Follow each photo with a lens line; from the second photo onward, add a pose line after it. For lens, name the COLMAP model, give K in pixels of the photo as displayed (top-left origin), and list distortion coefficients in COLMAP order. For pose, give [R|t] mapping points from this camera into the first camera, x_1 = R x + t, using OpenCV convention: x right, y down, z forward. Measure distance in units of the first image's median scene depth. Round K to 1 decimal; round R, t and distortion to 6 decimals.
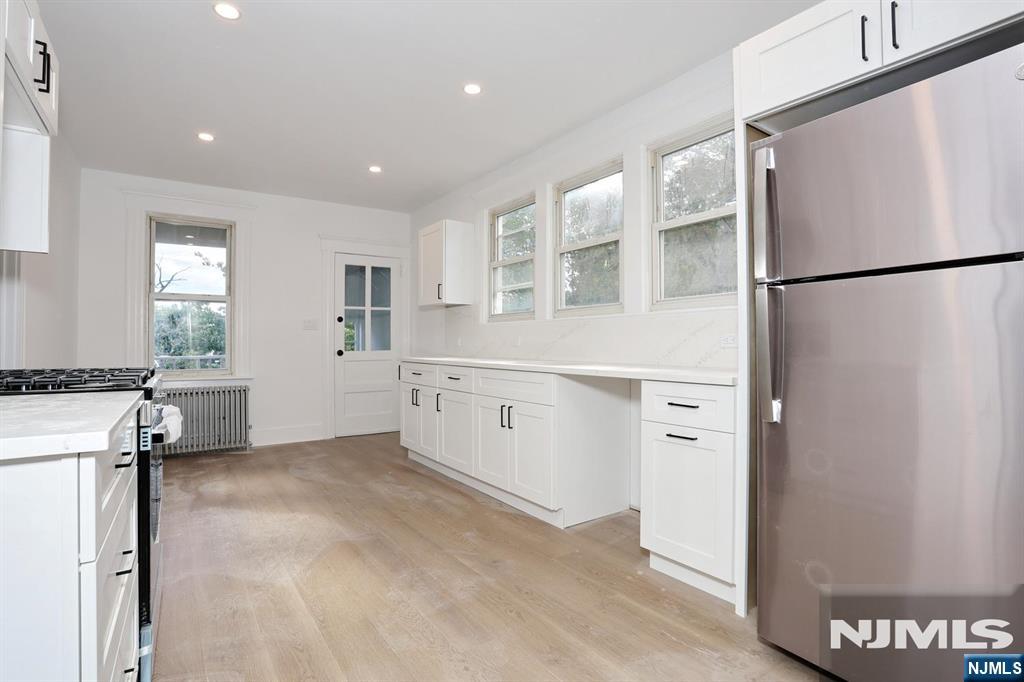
lens RADIAL K [[498.0, 0, 507.7], [0, 498.0, 338.3], [0, 0, 1]] dist [-0.084016, 0.041745]
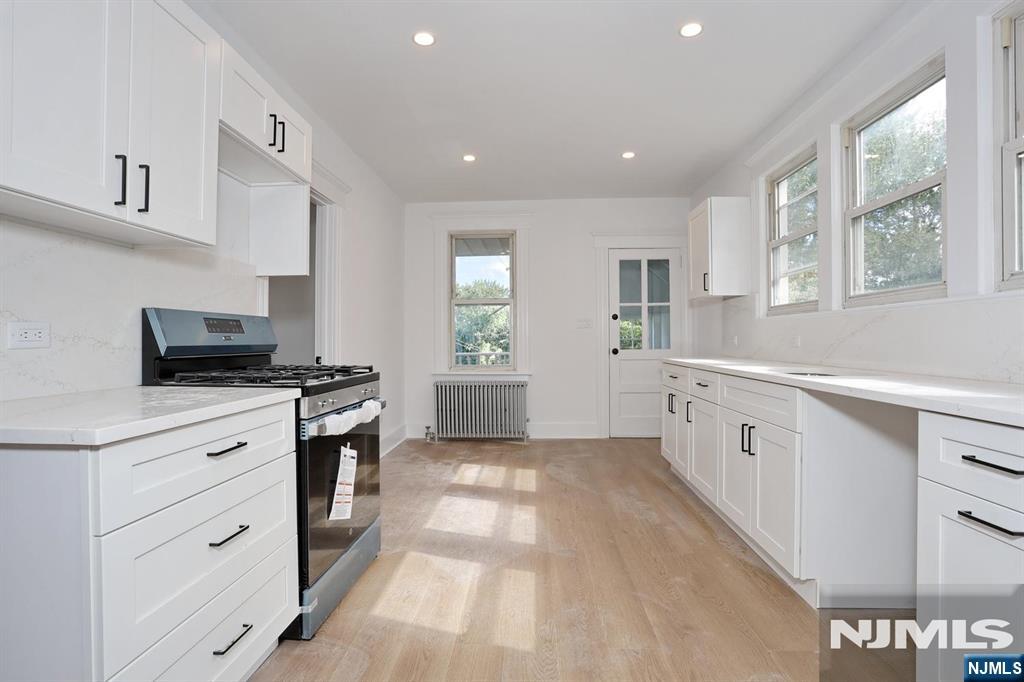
lens RADIAL K [[498.0, 0, 507.7], [0, 498.0, 338.3], [0, 0, 1]] dist [-0.084016, 0.041745]
pose [[0.788070, -0.003333, -0.615576, 0.116993], [0.008920, 0.999942, 0.006006, -0.004872], [0.615521, -0.010224, 0.788054, 0.119622]]
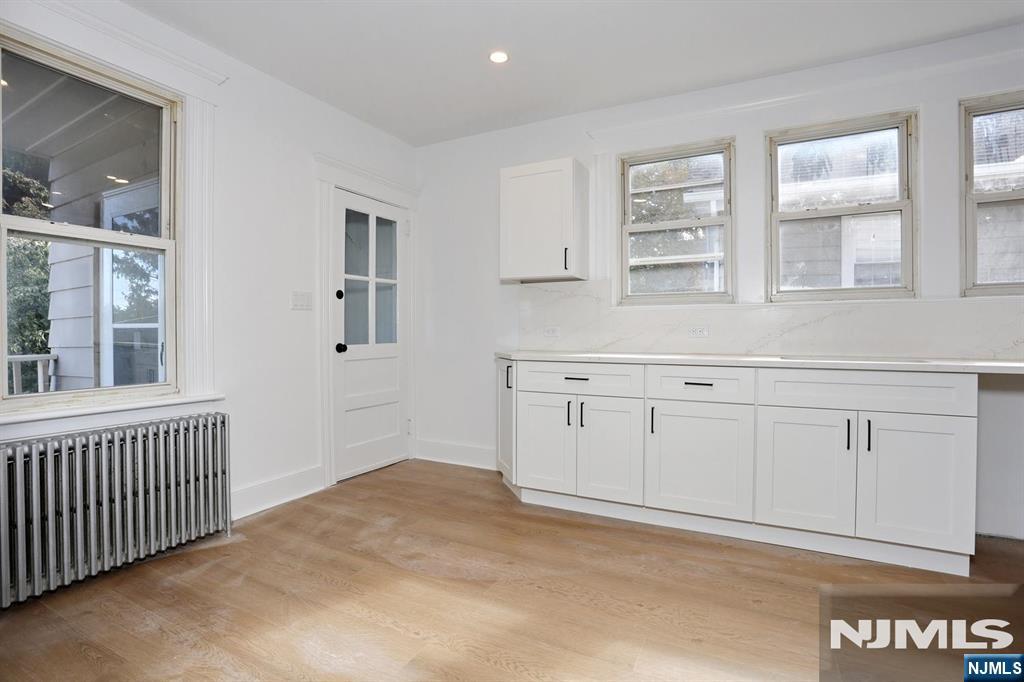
lens RADIAL K [[498.0, 0, 507.7], [0, 498.0, 338.3], [0, 0, 1]] dist [-0.084016, 0.041745]
pose [[0.888790, -0.002089, 0.458309, -0.532250], [-0.006819, 0.999819, 0.017780, 0.005793], [-0.458263, -0.018928, 0.888615, 0.420157]]
